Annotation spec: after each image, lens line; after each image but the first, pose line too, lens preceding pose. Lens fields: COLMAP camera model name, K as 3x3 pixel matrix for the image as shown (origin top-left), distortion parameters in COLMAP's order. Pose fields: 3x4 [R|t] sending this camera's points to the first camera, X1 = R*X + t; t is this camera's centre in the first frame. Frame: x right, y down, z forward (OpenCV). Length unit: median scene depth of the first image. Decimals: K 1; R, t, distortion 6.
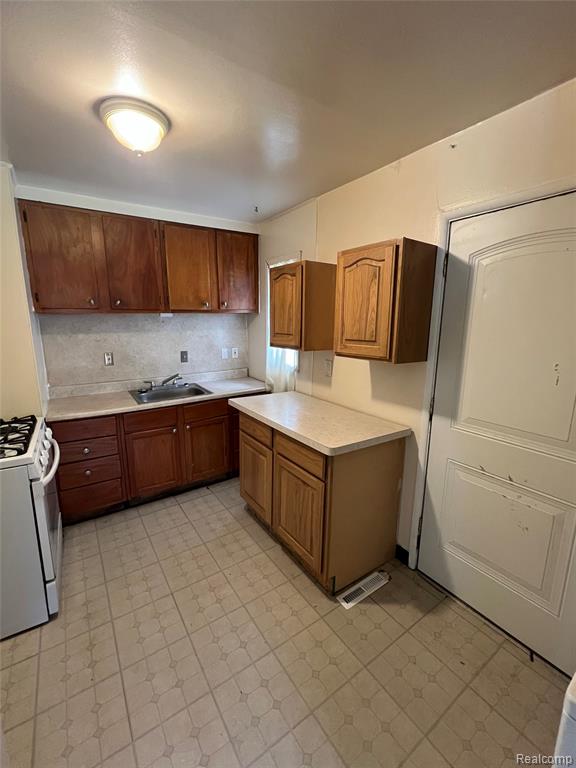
lens RADIAL K [[319.1, 0, 290.8], [0, 319.1, 382.4], [0, 0, 1]] dist [-0.014136, 0.000027]
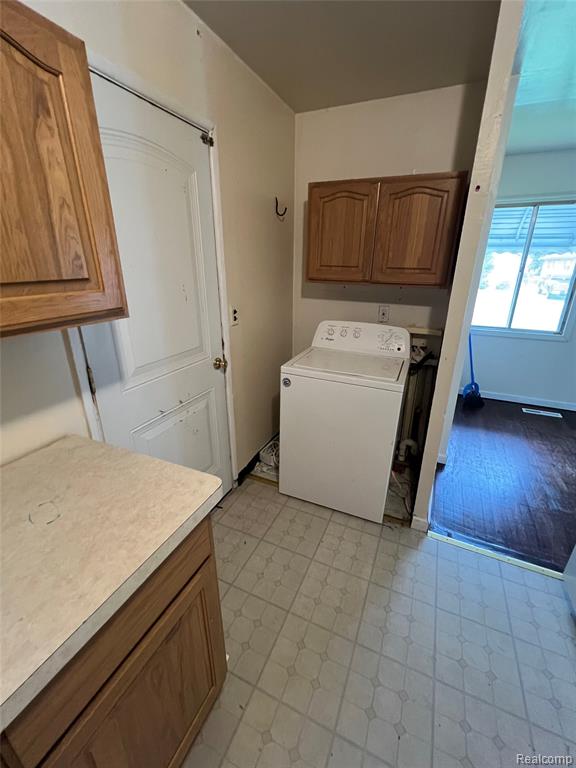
lens RADIAL K [[319.1, 0, 291.3], [0, 319.1, 381.6], [0, 0, 1]] dist [-0.014136, 0.000027]
pose [[-0.513786, -0.309749, 0.800049, -0.323220], [0.156789, 0.882940, 0.442531, -0.167625], [-0.843470, 0.352806, -0.405077, 1.076604]]
